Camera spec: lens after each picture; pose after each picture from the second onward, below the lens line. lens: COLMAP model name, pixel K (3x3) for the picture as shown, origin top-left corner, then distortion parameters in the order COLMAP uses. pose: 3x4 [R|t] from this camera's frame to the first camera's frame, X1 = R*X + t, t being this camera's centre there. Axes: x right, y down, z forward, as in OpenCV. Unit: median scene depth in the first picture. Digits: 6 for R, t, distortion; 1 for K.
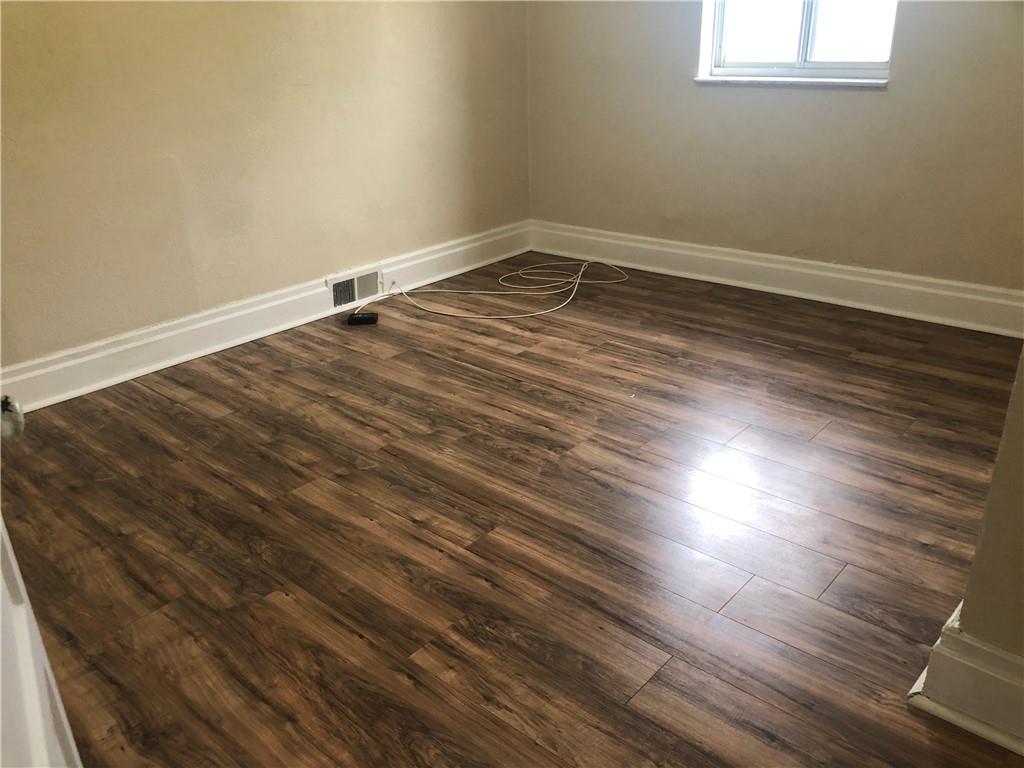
lens RADIAL K [[834.5, 0, 512.2], [0, 834.5, 384.6], [0, 0, 1]] dist [0.040577, -0.012637]
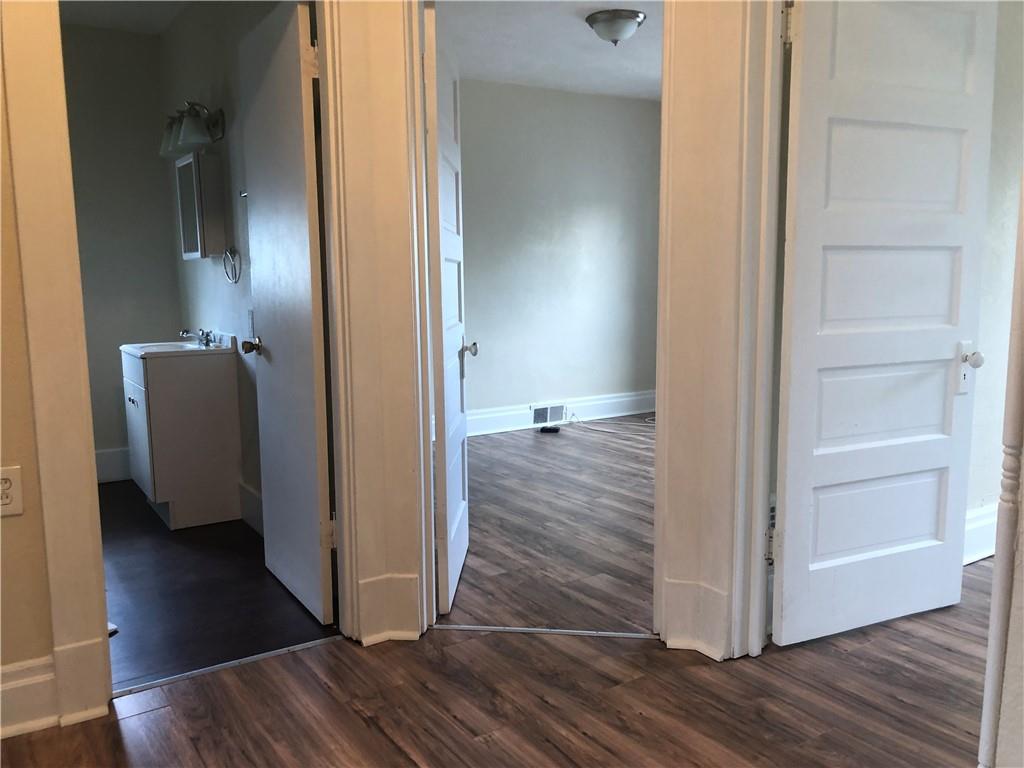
lens RADIAL K [[834.5, 0, 512.3], [0, 834.5, 386.1], [0, 0, 1]] dist [0.040577, -0.012637]
pose [[0.964791, 0.037265, -0.260365, 0.196245], [-0.108493, 0.958156, -0.264888, 0.331249], [0.239599, 0.283810, 0.928463, -0.616358]]
